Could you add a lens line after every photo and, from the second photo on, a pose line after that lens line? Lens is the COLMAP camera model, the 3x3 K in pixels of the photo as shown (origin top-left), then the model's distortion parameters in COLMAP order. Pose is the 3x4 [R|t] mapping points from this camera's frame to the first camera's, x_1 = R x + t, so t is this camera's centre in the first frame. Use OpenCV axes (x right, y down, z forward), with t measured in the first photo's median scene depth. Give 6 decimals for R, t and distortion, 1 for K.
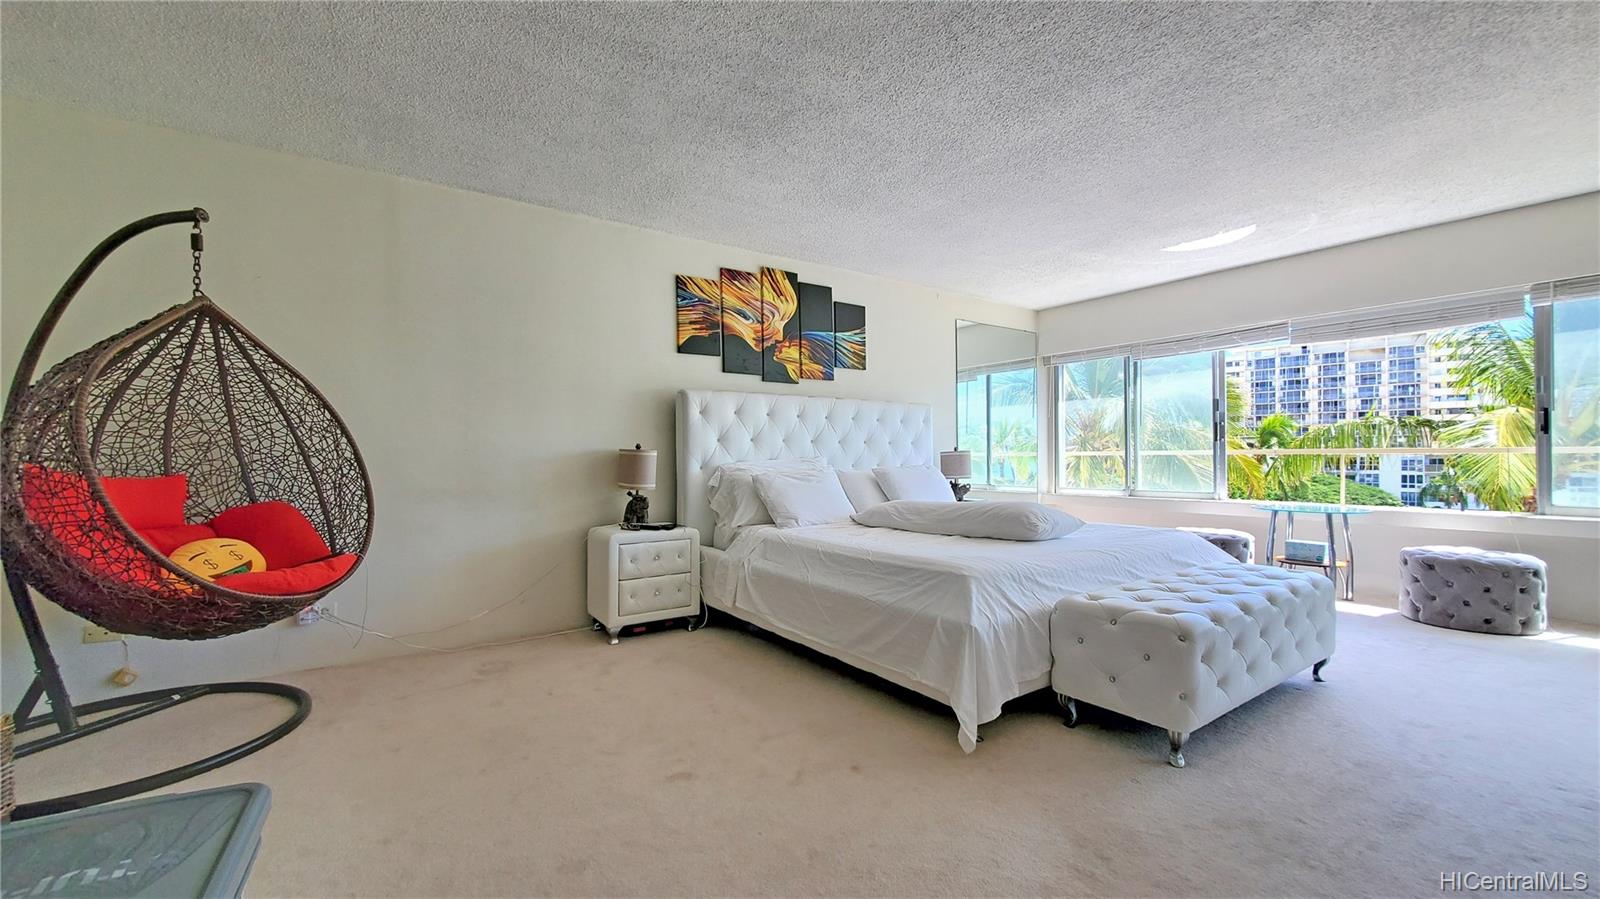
lens RADIAL K [[602.4, 0, 758.2], [0, 602.4, 452.2], [0, 0, 1]] dist [0.000192, -0.000004]
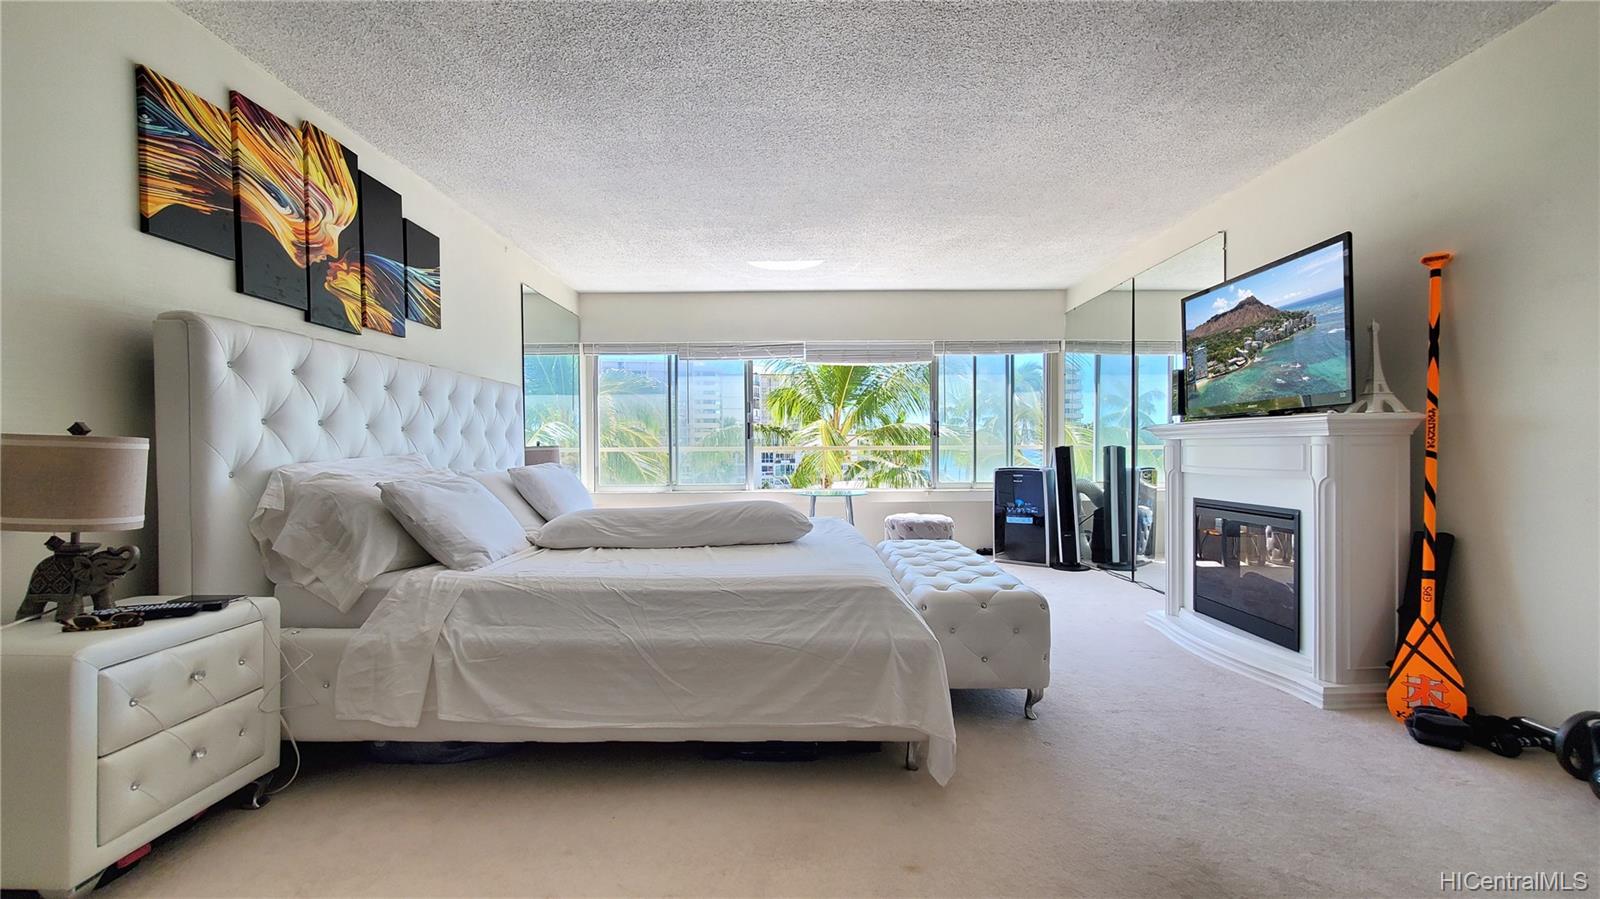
lens RADIAL K [[649.2, 0, 770.9], [0, 649.2, 451.8], [0, 0, 1]] dist [0.001007, 0.000011]
pose [[0.568982, 0.000287, 0.822350, -0.253019], [-0.002823, 0.999995, 0.001604, 0.003931], [-0.822345, -0.003234, 0.568980, 0.289669]]
